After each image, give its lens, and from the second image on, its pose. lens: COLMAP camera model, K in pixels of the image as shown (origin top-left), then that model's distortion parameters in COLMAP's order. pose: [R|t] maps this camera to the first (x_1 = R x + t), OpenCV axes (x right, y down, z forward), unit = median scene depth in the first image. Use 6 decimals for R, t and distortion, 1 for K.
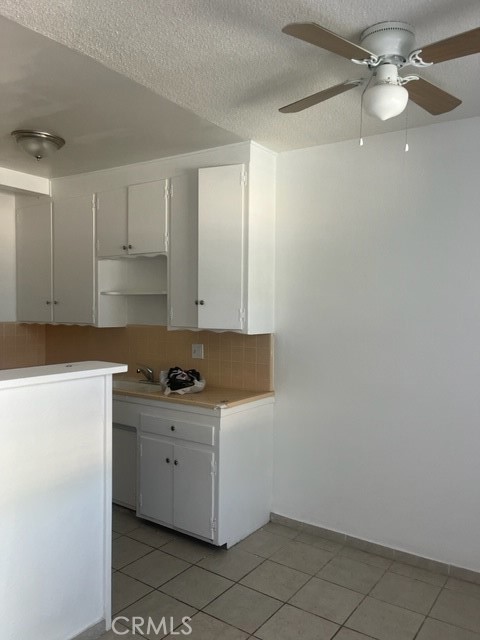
lens RADIAL K [[483.5, 0, 247.3], [0, 483.5, 322.4], [0, 0, 1]] dist [0.064797, -0.070808]
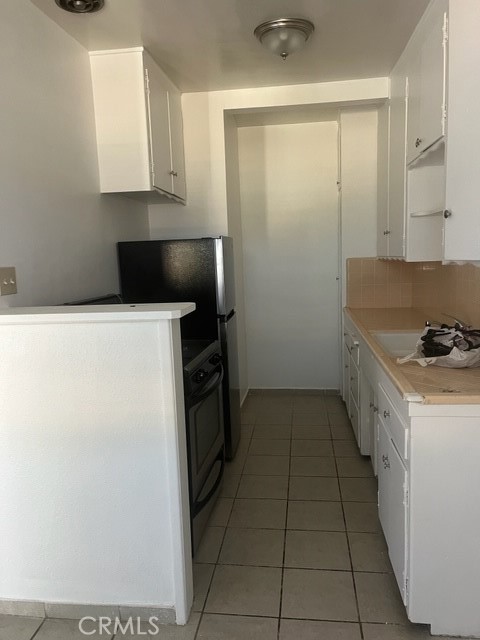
lens RADIAL K [[483.5, 0, 247.3], [0, 483.5, 322.4], [0, 0, 1]] dist [0.064797, -0.070808]
pose [[0.485679, 0.099793, -0.868422, 0.318806], [0.010529, 0.992722, 0.119965, 0.013942], [0.874074, -0.067408, 0.481094, 0.526877]]
